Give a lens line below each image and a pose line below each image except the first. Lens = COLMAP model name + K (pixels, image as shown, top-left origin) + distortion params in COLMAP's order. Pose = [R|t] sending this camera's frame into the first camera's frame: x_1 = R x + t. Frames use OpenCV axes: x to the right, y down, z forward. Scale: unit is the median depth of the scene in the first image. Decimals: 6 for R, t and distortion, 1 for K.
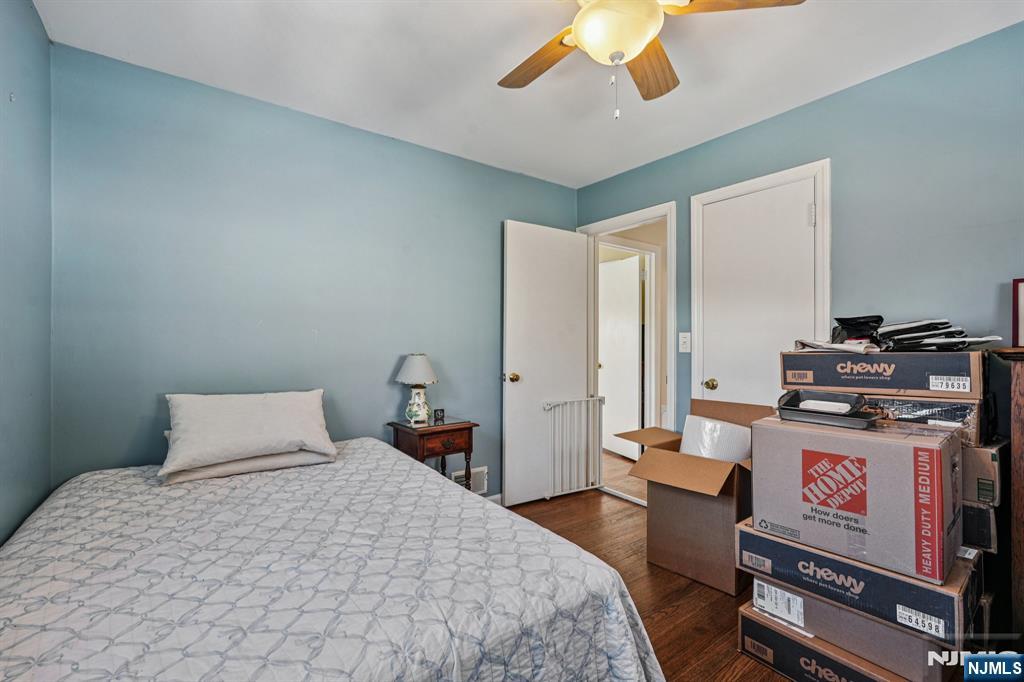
lens RADIAL K [[455.7, 0, 512.0], [0, 455.7, 341.0], [0, 0, 1]] dist [-0.001518, 0.000583]
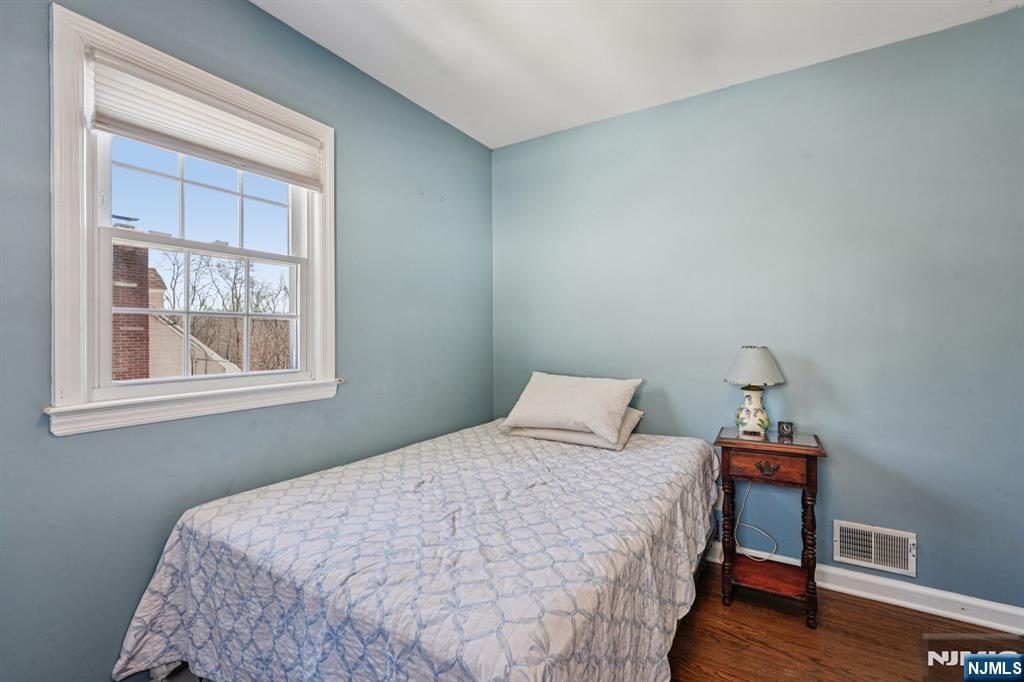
lens RADIAL K [[455.7, 0, 512.0], [0, 455.7, 341.0], [0, 0, 1]] dist [-0.001518, 0.000583]
pose [[0.351386, 0.004429, -0.936220, 0.556569], [0.013978, 0.999853, 0.009976, 0.009554], [0.936126, -0.016592, 0.351273, 0.504492]]
